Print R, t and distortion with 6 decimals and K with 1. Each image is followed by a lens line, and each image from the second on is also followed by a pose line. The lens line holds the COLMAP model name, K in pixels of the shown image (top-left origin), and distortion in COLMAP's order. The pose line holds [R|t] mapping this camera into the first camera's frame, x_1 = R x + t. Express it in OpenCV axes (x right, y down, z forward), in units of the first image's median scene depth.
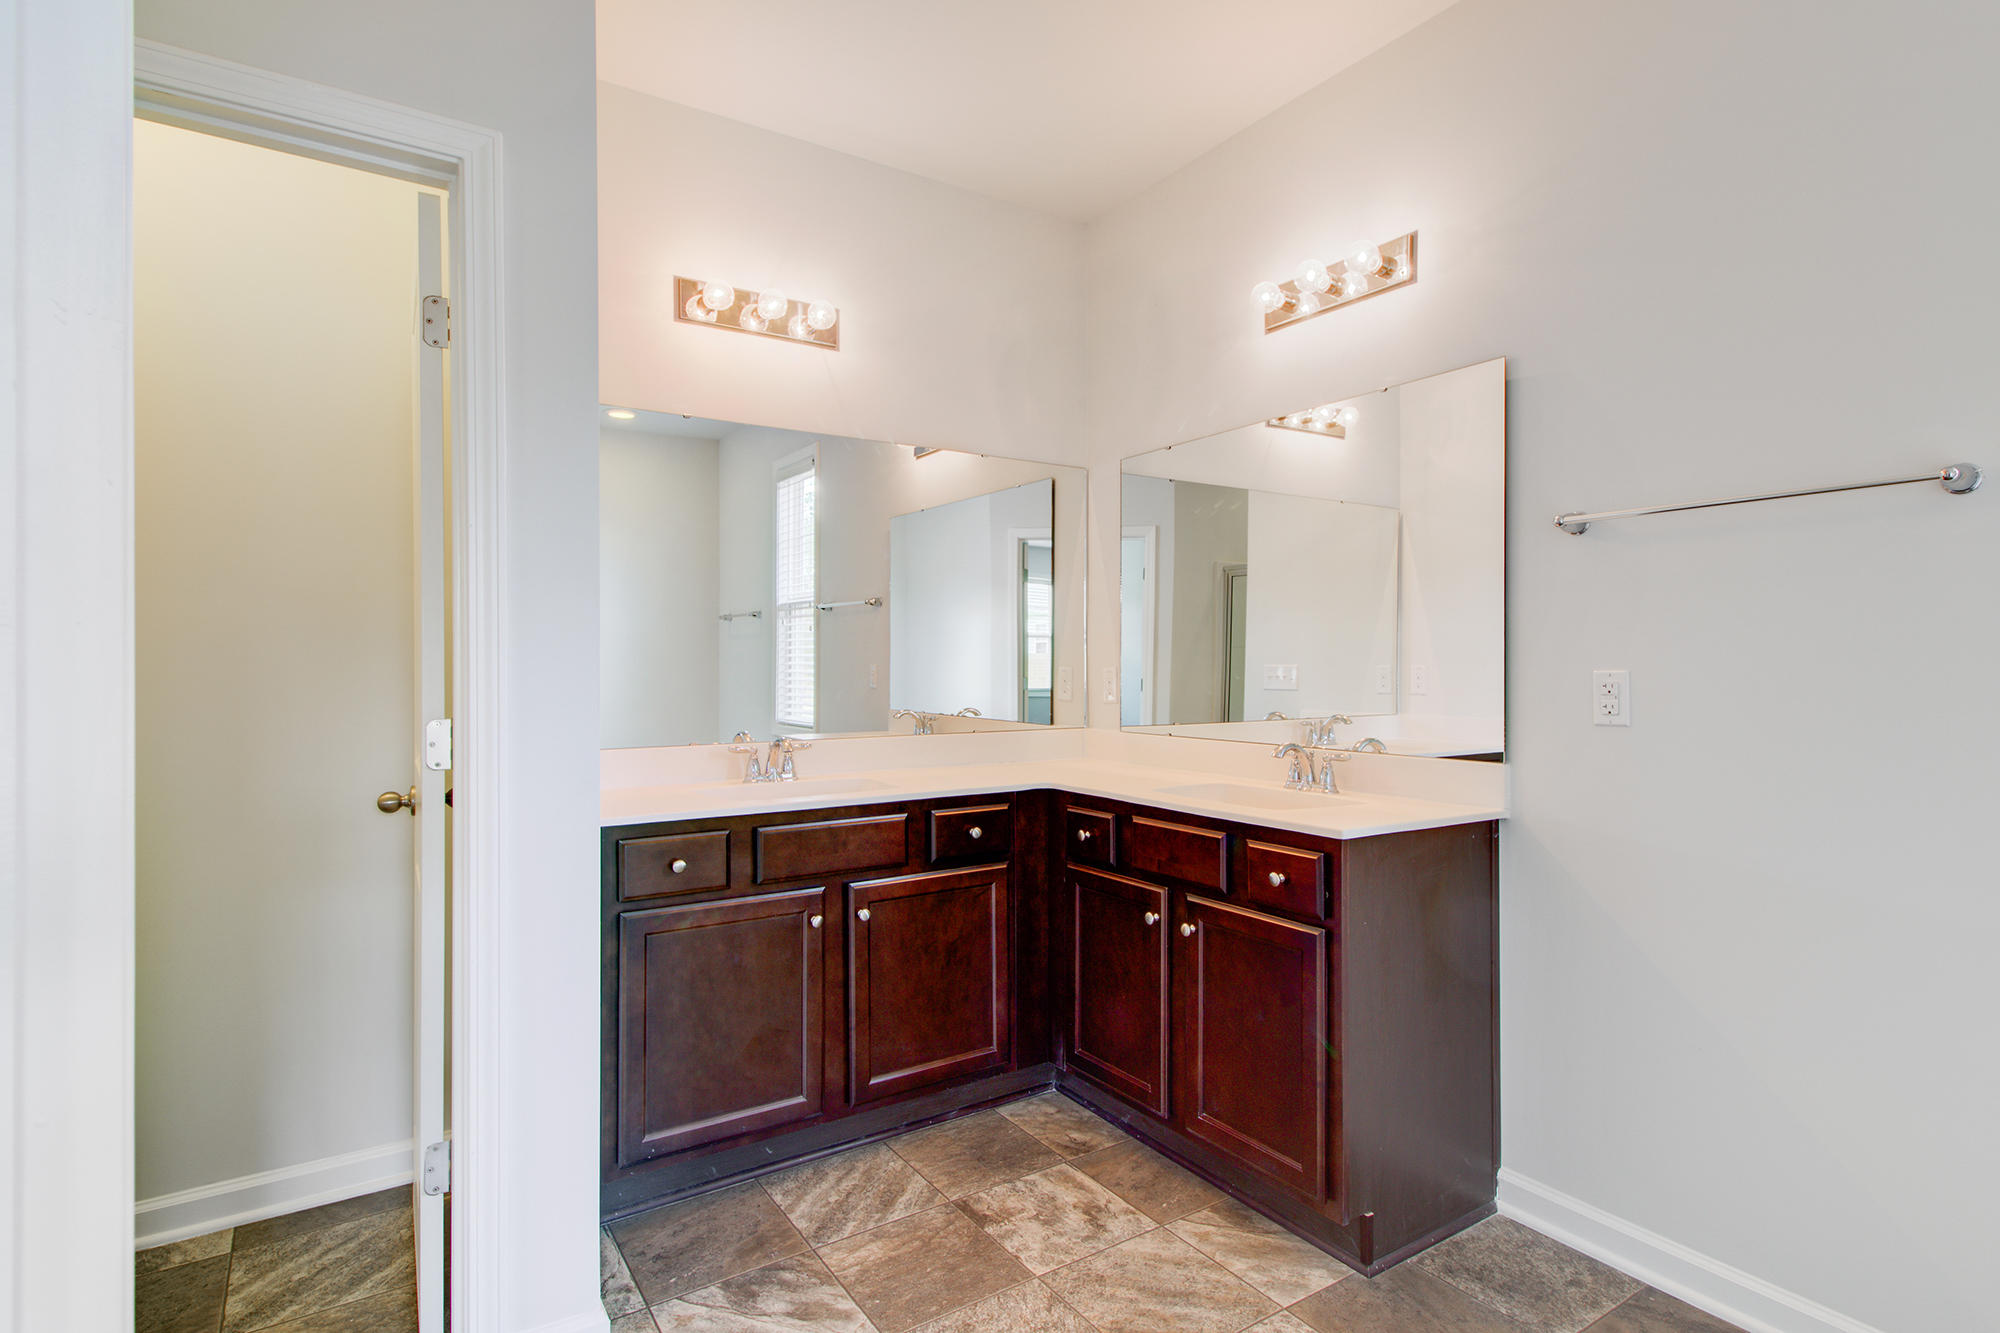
lens RADIAL K [[1000.2, 0, 984.6], [0, 1000.2, 660.7], [0, 0, 1]] dist [-0.004912, -0.000713]
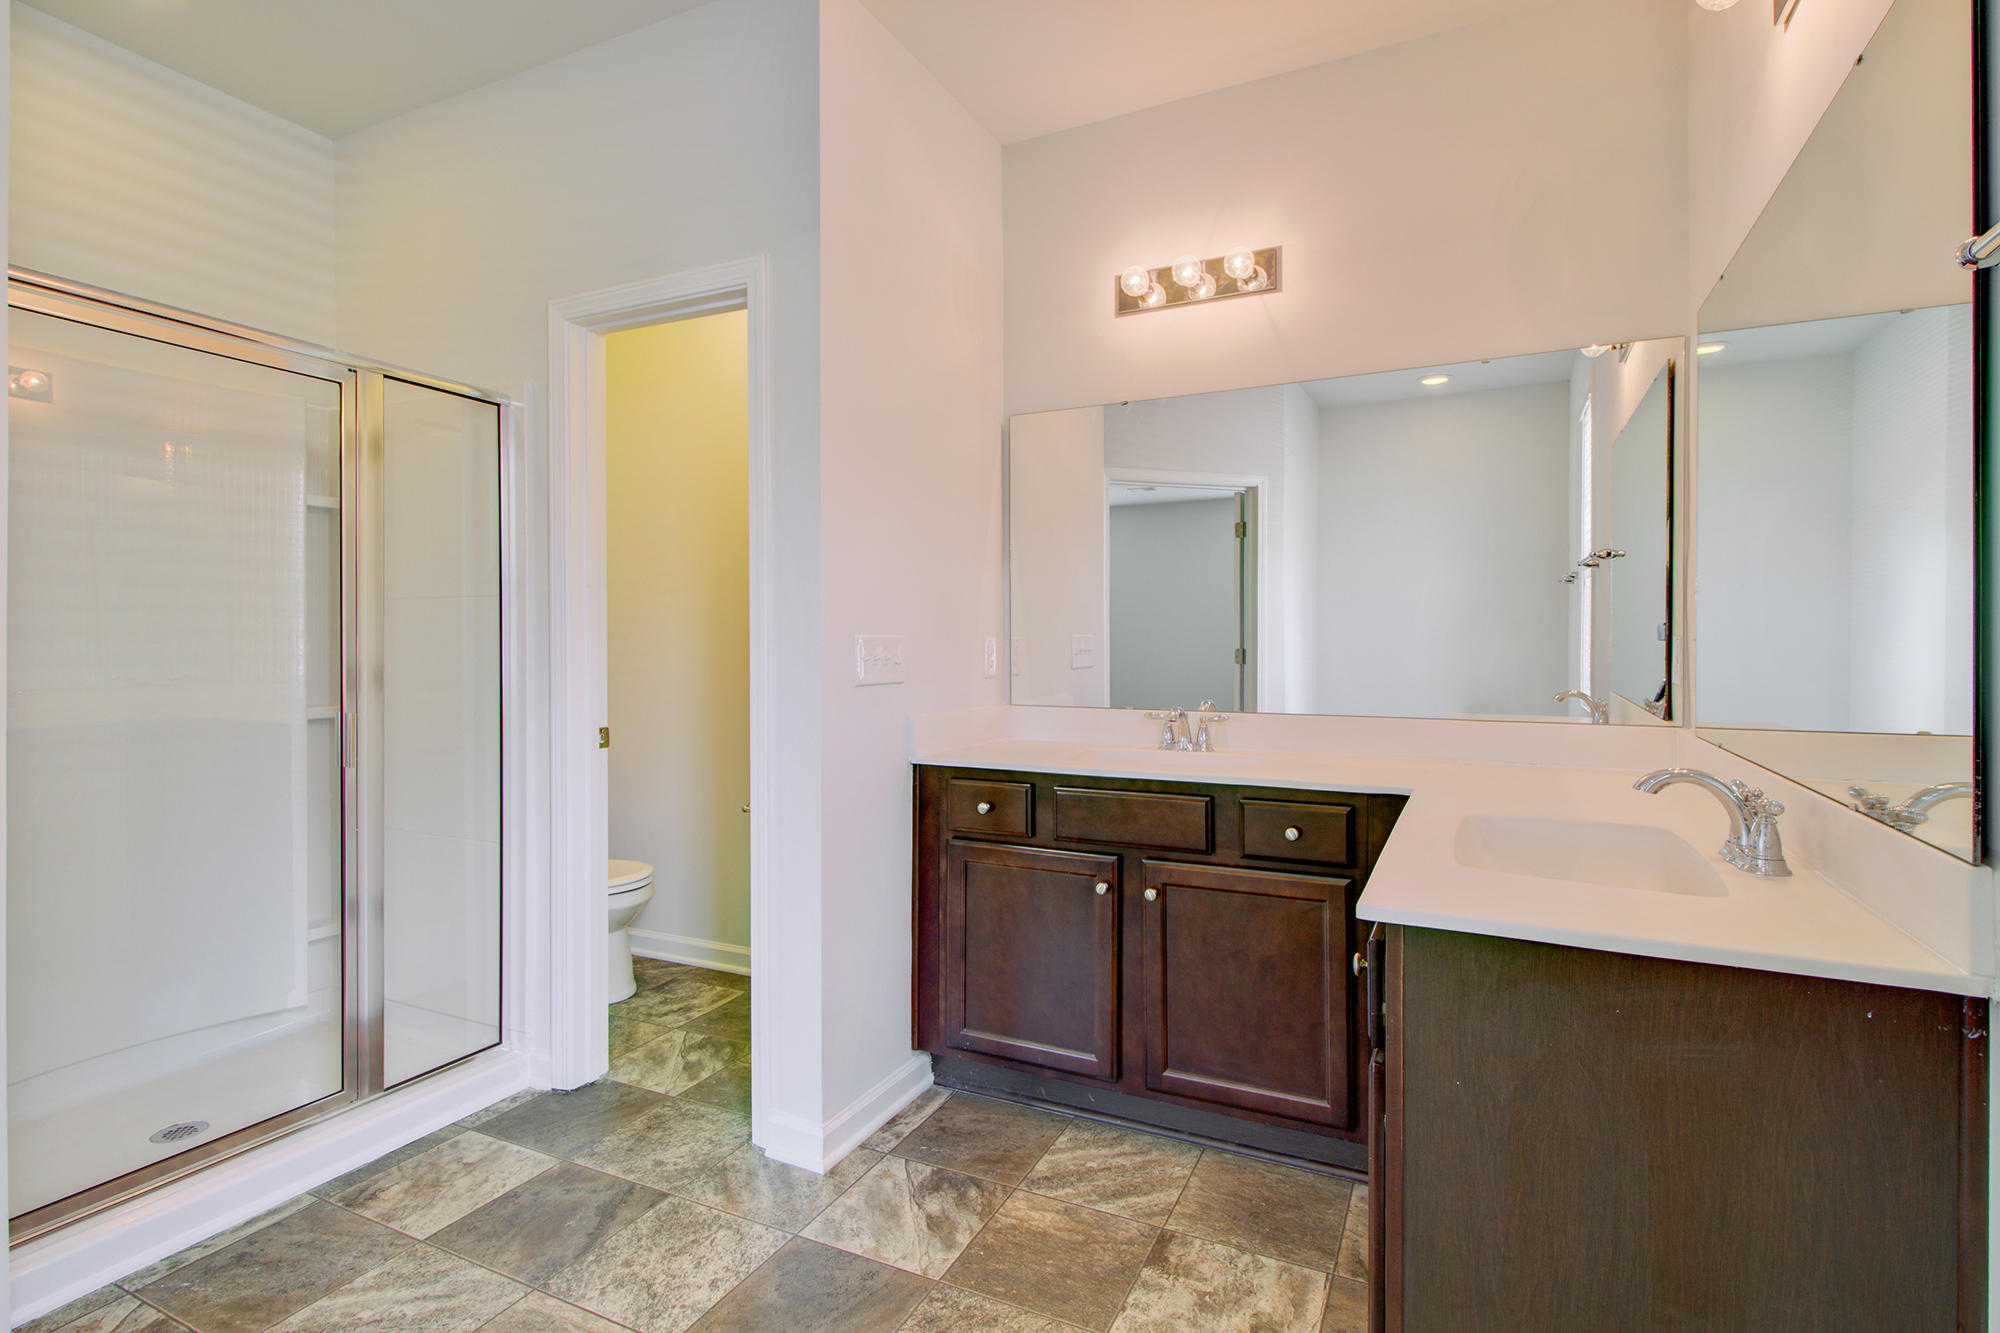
lens RADIAL K [[941.2, 0, 1016.0], [0, 941.2, 647.5], [0, 0, 1]] dist [-0.020311, -0.001221]
pose [[0.520449, 0.009399, -0.853841, 0.616383], [0.001417, 0.999929, 0.011871, 0.008471], [0.853892, -0.007388, 0.520398, 0.458202]]
